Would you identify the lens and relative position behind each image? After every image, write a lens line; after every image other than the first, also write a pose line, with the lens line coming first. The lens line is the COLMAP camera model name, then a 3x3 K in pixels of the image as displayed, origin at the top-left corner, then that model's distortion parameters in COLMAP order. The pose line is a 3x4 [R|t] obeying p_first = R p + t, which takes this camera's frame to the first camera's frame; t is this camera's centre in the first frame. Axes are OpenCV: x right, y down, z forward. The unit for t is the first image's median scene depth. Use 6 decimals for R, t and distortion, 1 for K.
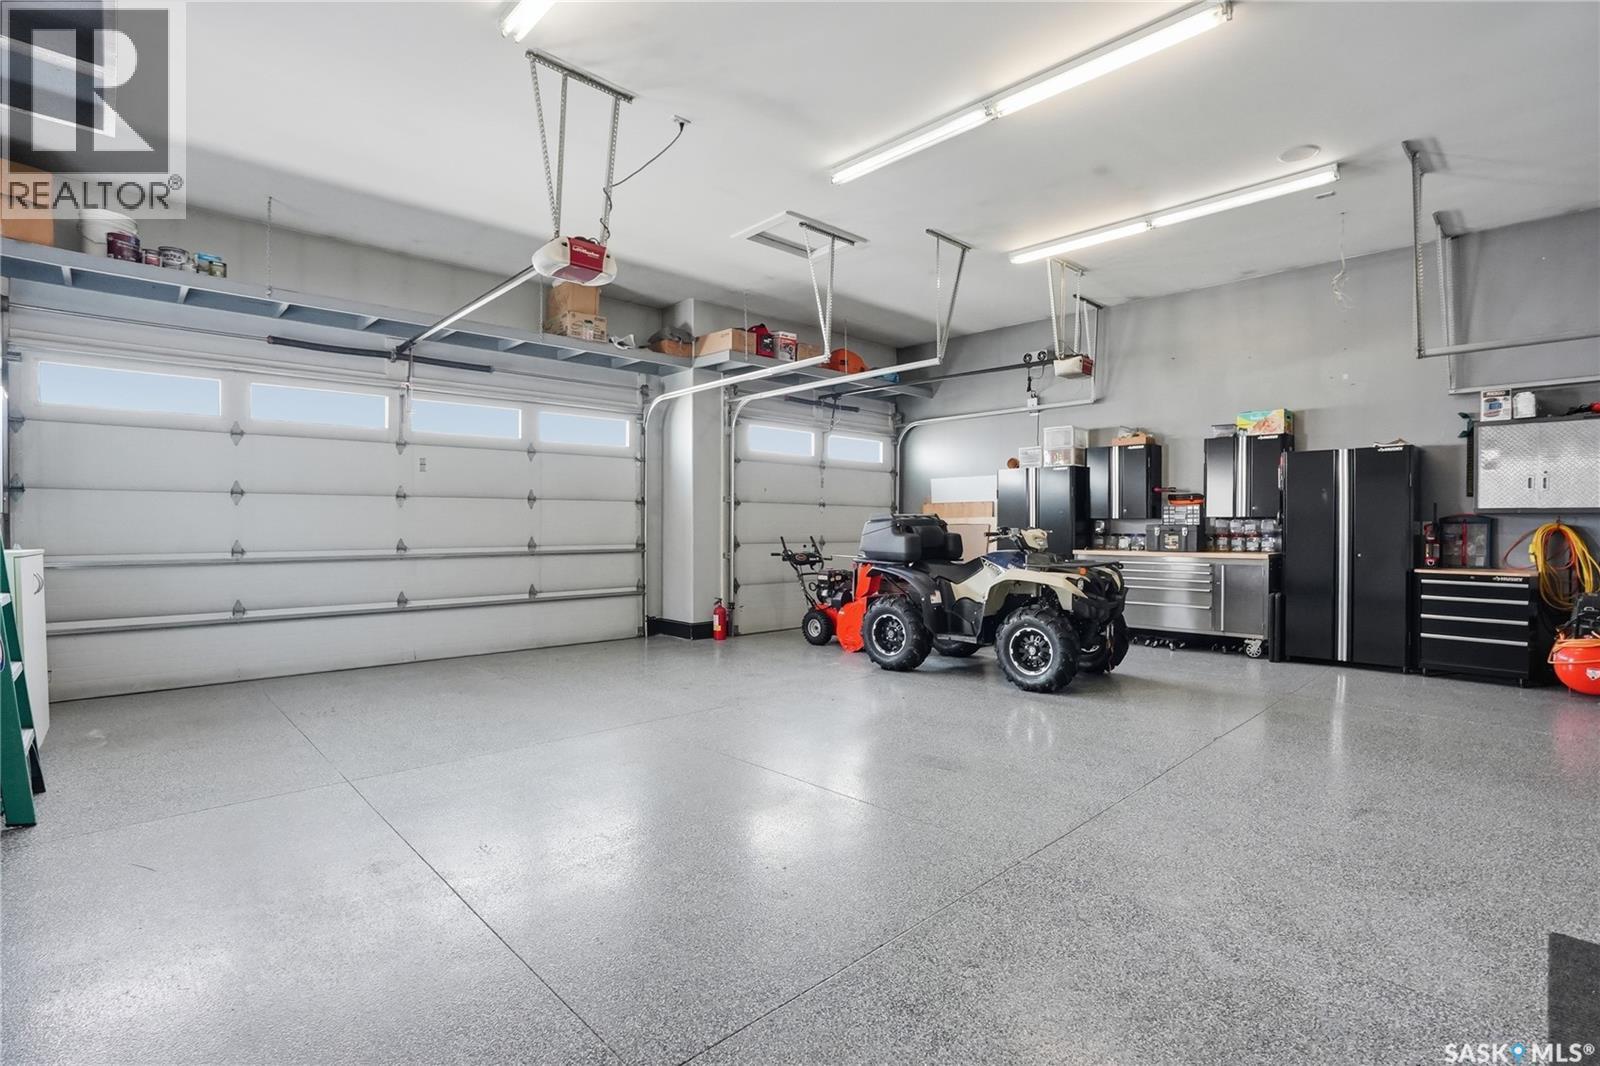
lens RADIAL K [[758.0, 0, 791.1], [0, 758.0, 531.9], [0, 0, 1]] dist [-0.073529, 0.030648]
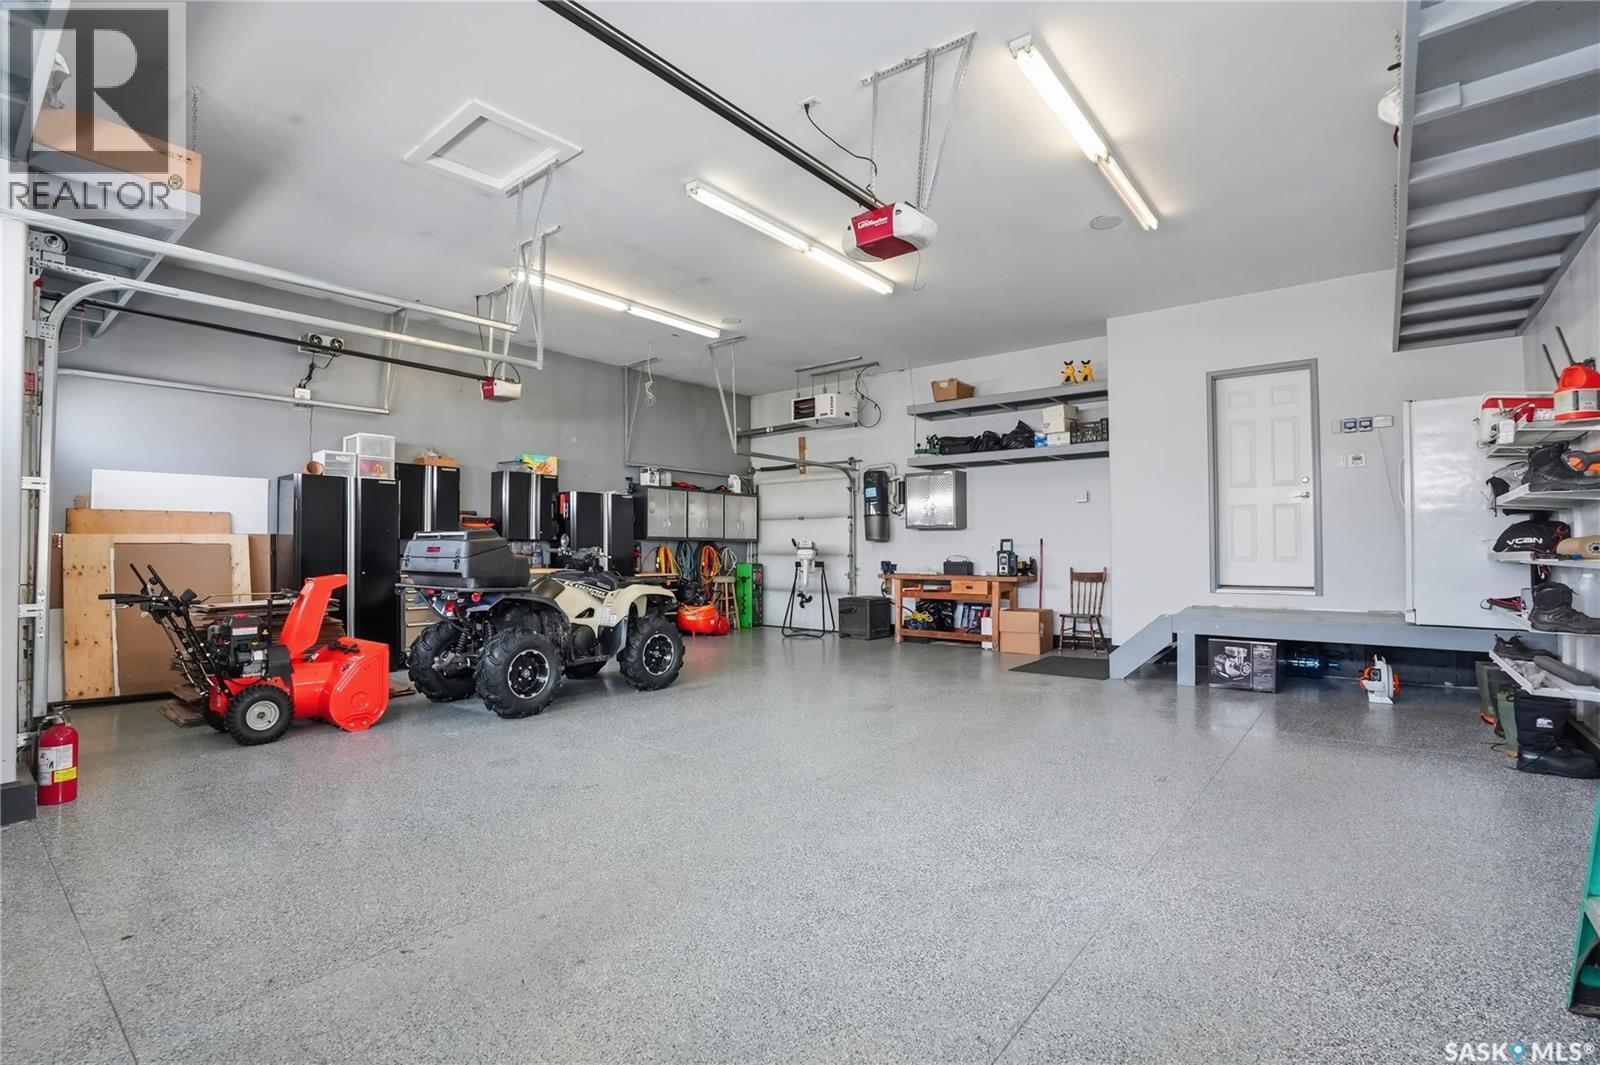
lens RADIAL K [[758.0, 0, 791.1], [0, 758.0, 531.4], [0, 0, 1]] dist [-0.073529, 0.030648]
pose [[-0.137626, 0.023608, 0.990203, -0.838326], [0.010063, 0.999698, -0.022436, -0.002347], [-0.990433, 0.006876, -0.137821, 0.926235]]
